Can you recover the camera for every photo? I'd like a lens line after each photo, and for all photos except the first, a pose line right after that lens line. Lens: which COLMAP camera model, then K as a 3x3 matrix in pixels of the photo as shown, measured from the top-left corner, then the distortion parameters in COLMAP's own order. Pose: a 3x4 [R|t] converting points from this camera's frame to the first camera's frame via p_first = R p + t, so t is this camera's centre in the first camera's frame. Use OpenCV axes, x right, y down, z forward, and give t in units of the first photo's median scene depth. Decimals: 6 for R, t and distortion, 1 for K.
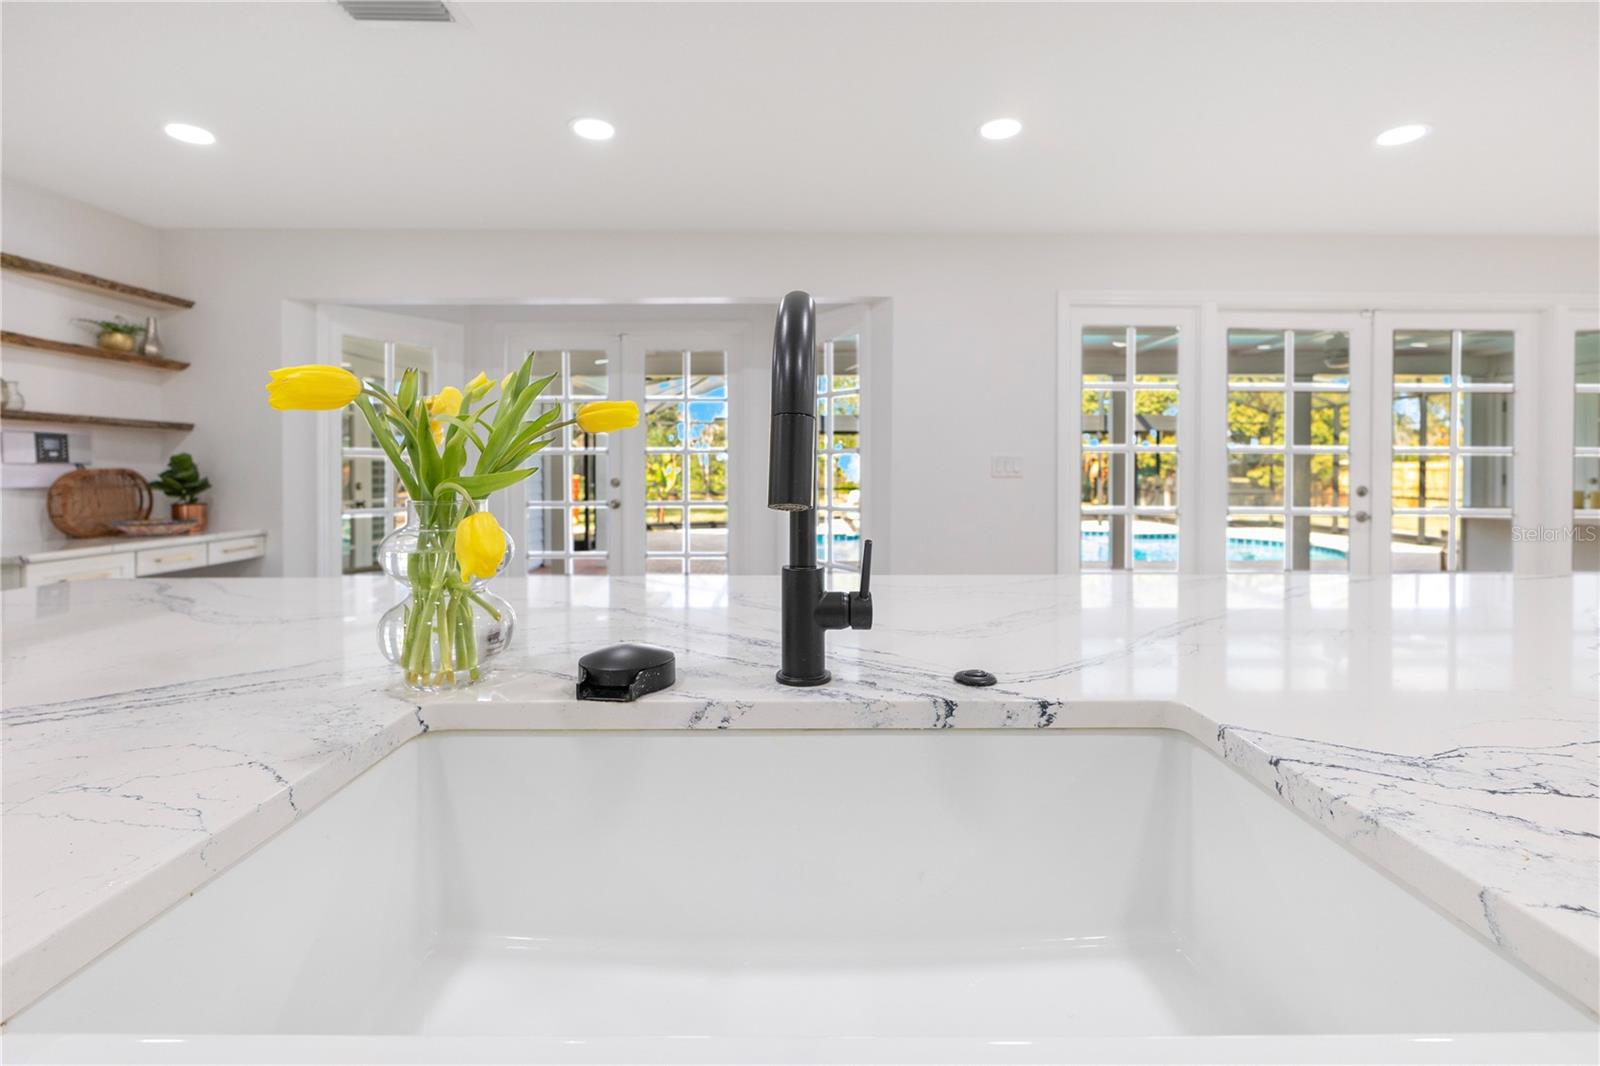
lens RADIAL K [[712.9, 0, 812.5], [0, 712.9, 482.8], [0, 0, 1]] dist [-0.020208, -0.001860]
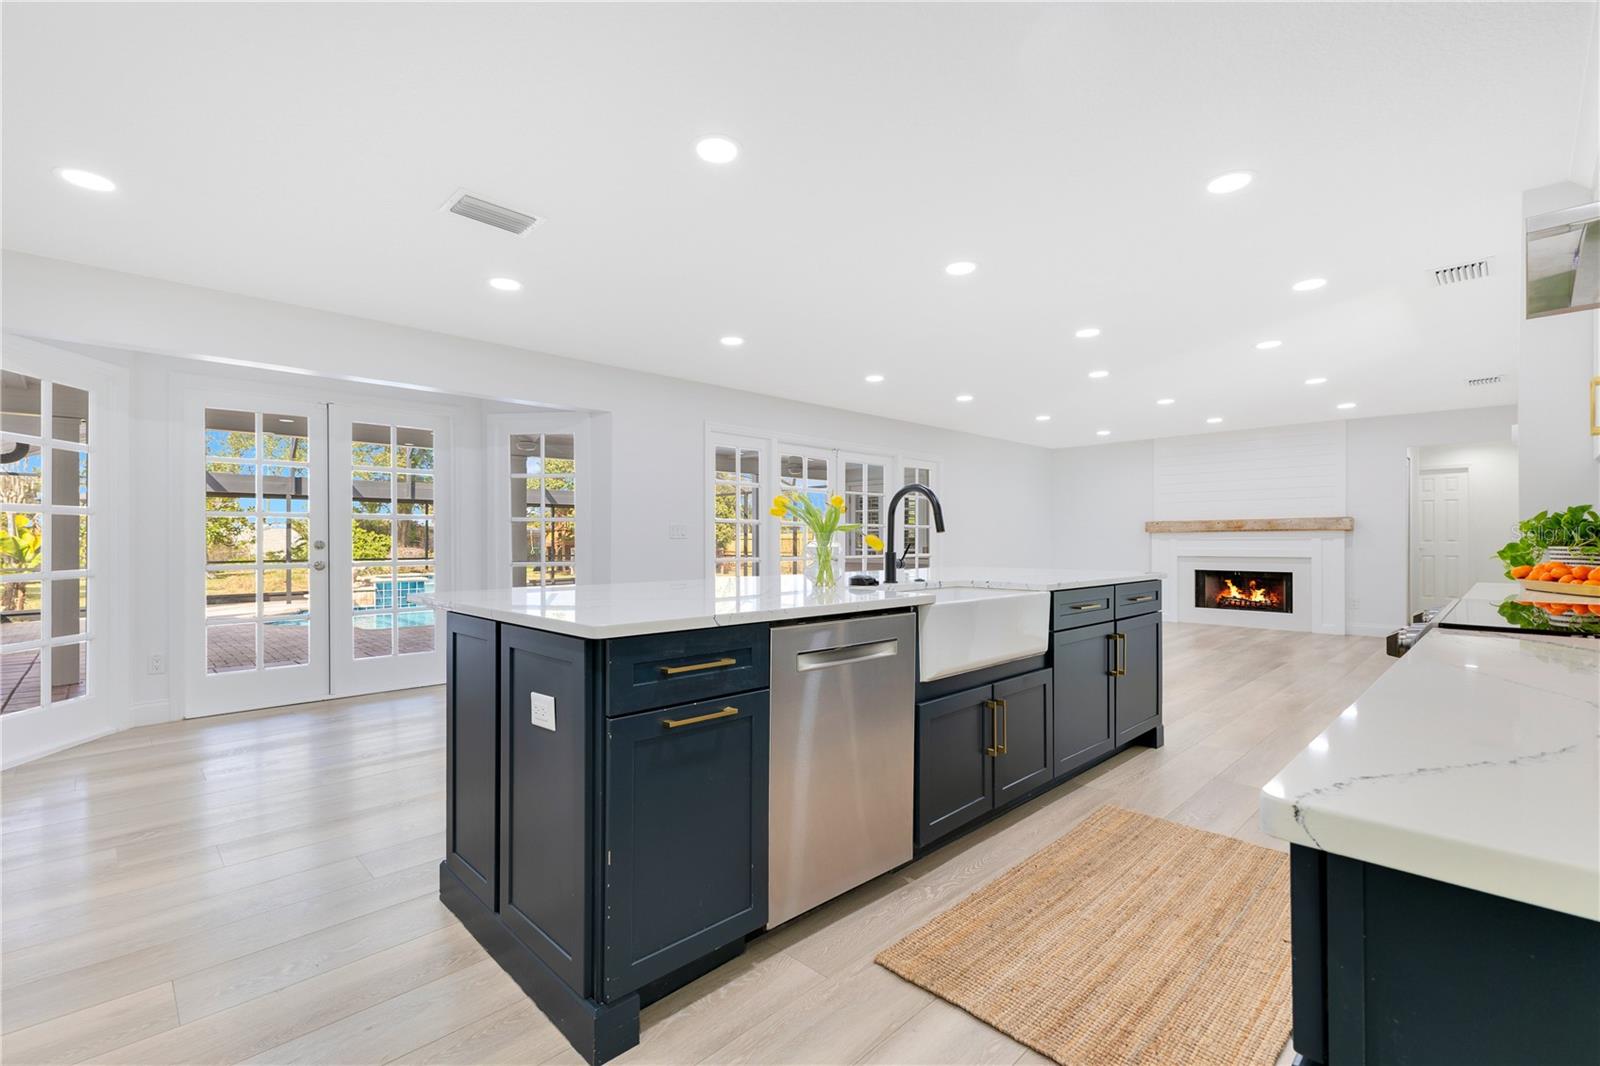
lens RADIAL K [[709.5, 0, 795.2], [0, 709.5, 537.6], [0, 0, 1]] dist [0.009625, -0.001461]
pose [[0.724849, 0.006858, 0.688874, -0.650838], [0.010288, 0.999731, -0.020779, 0.024242], [-0.688831, 0.022149, 0.724583, -0.300828]]
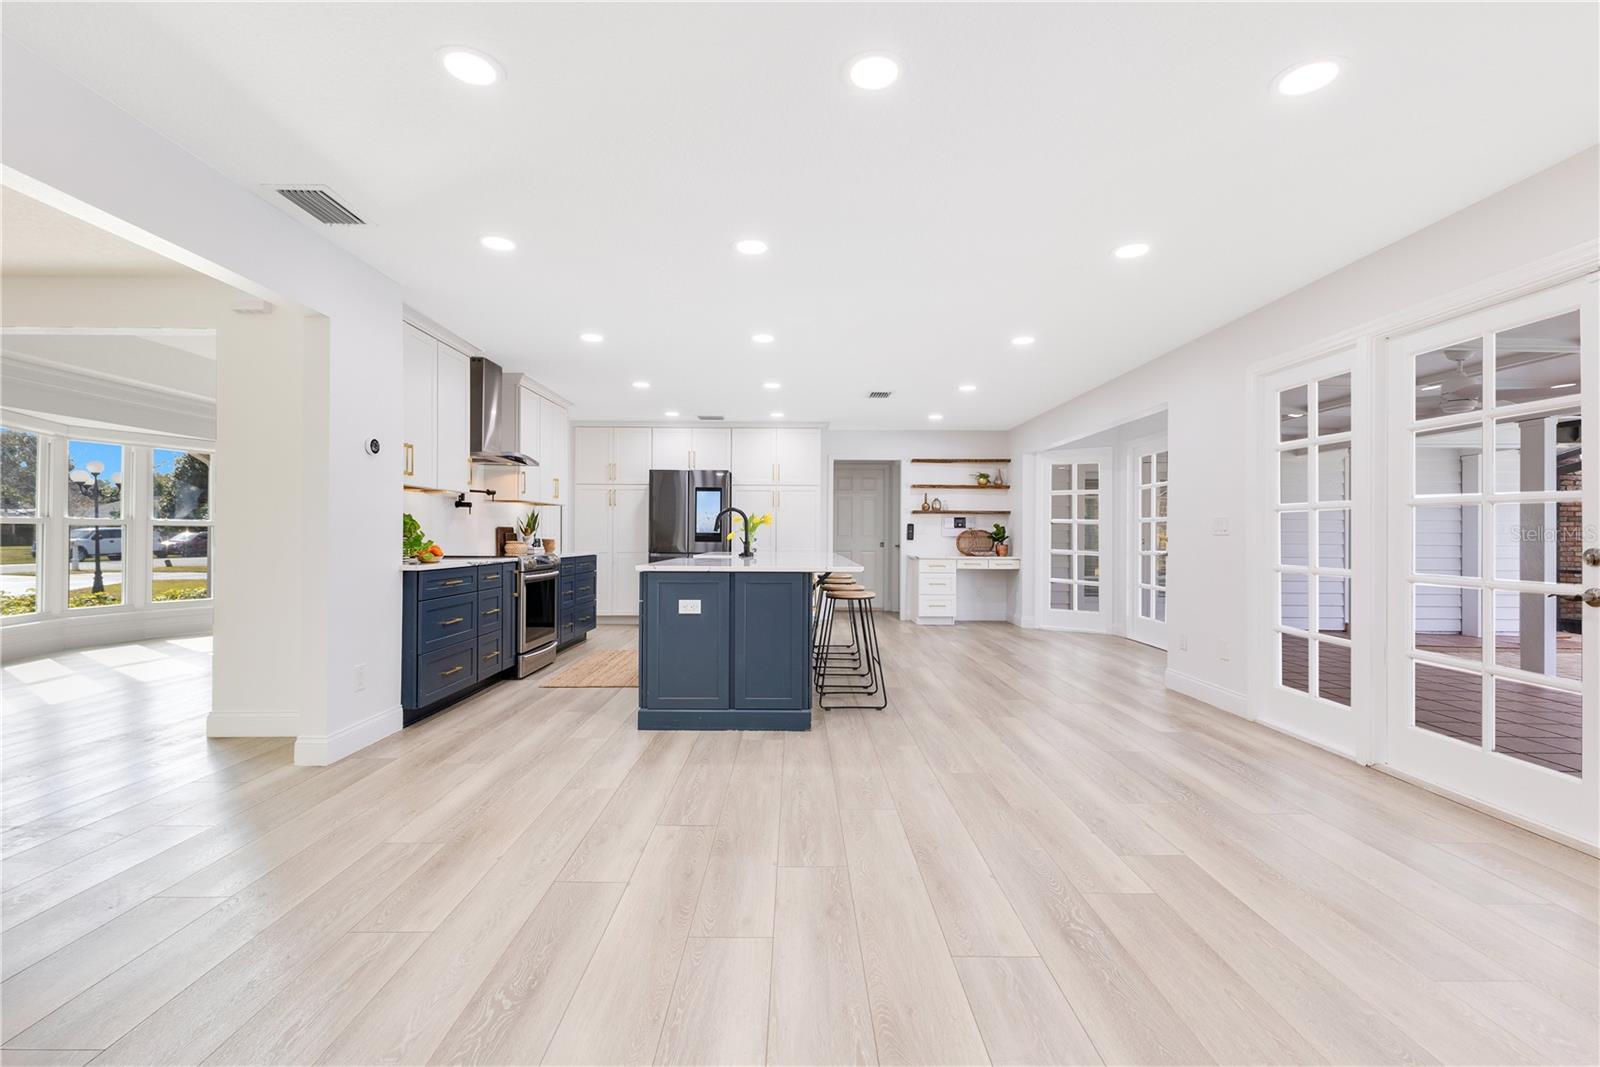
lens RADIAL K [[726.8, 0, 816.2], [0, 726.8, 528.8], [0, 0, 1]] dist [0.011877, -0.000090]
pose [[0.002471, -0.003667, -0.999990, 1.635324], [-0.023729, 0.999711, -0.003724, -0.000424], [0.999715, 0.023738, 0.002384, 0.367939]]
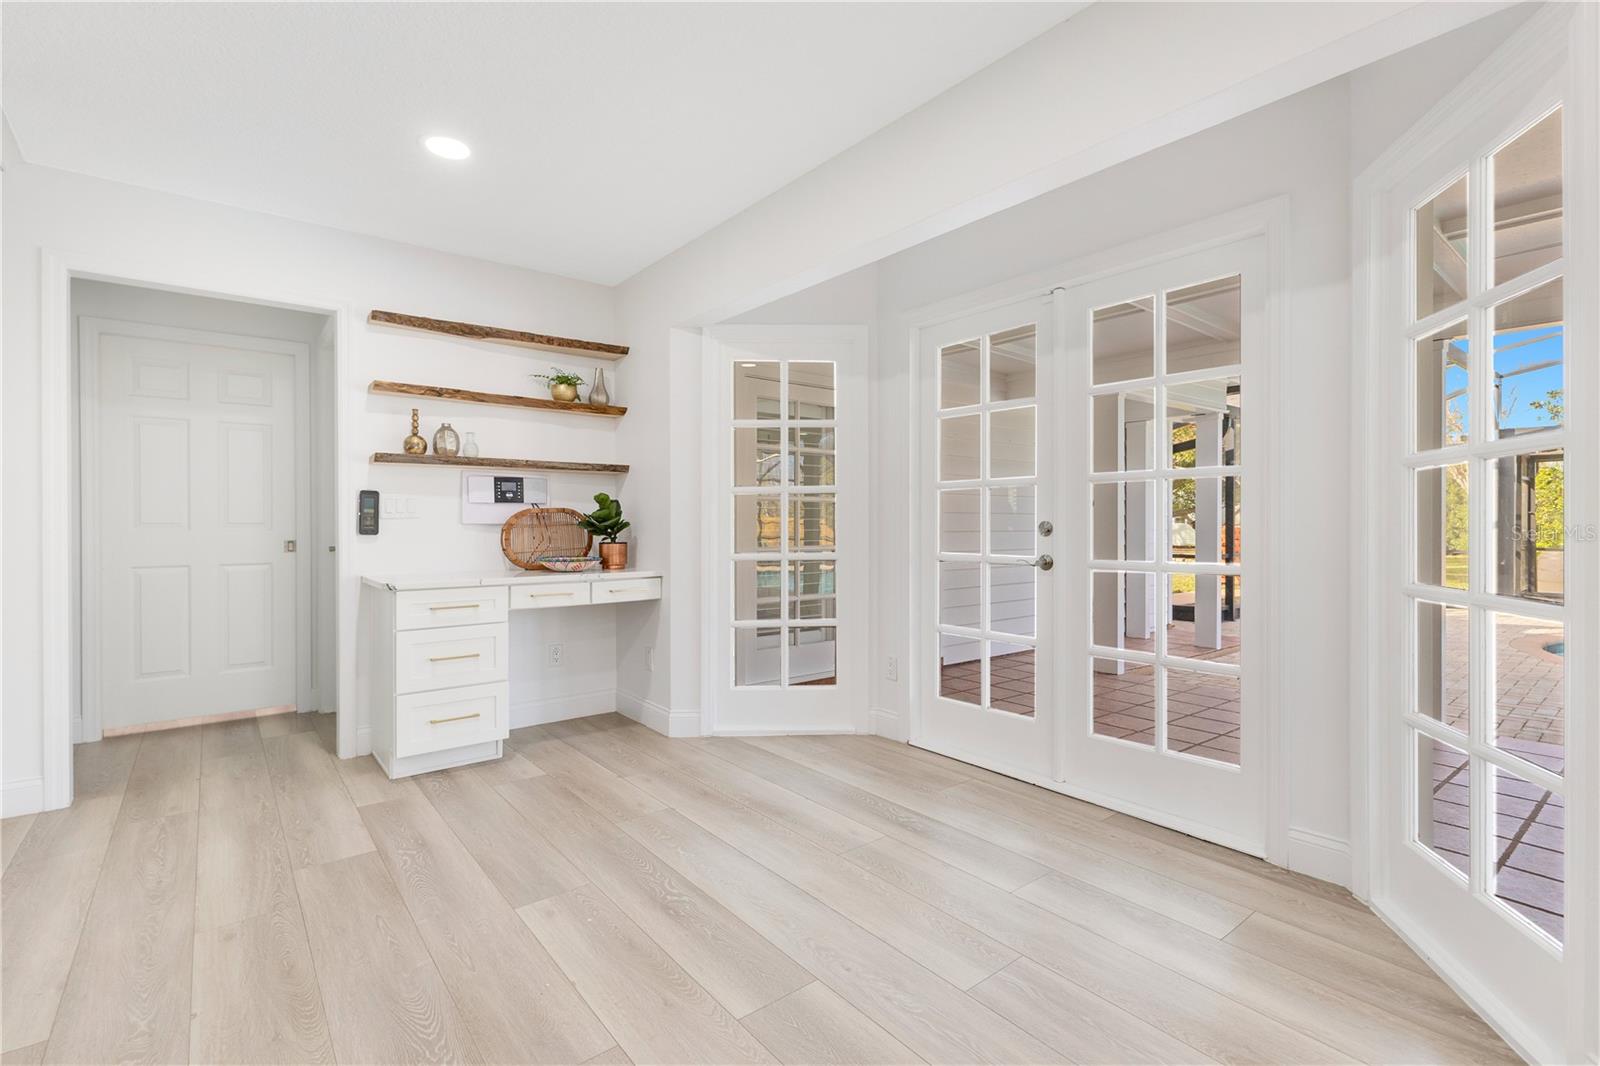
lens RADIAL K [[740.9, 0, 801.4], [0, 740.9, 523.9], [0, 0, 1]] dist [0.013371, -0.001747]
pose [[0.604714, 0.007315, -0.796409, 0.151633], [-0.017348, 0.999842, -0.003989, 0.002231], [0.796253, 0.016228, 0.604745, 0.574157]]
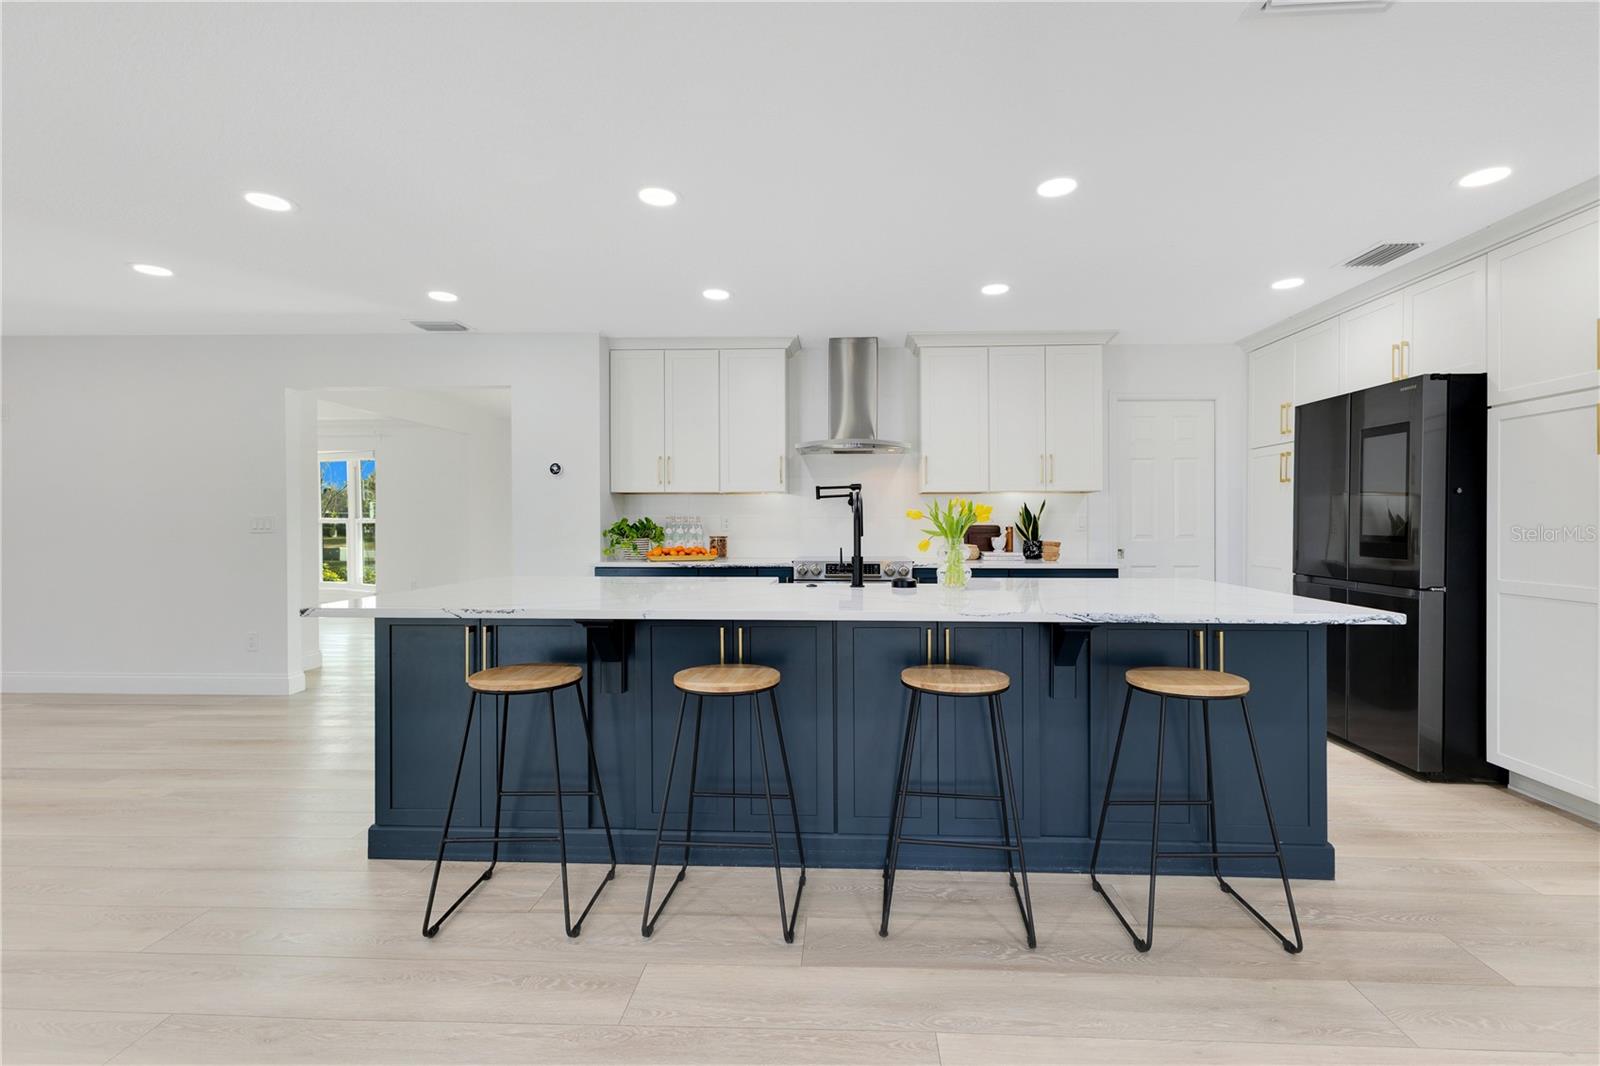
lens RADIAL K [[709.5, 0, 796.5], [0, 709.5, 523.5], [0, 0, 1]] dist [0.009625, -0.001461]
pose [[-0.997103, 0.006315, 0.075803, -0.007557], [0.008008, 0.999725, 0.022052, -0.031225], [-0.075642, 0.022595, -0.996879, 1.039630]]
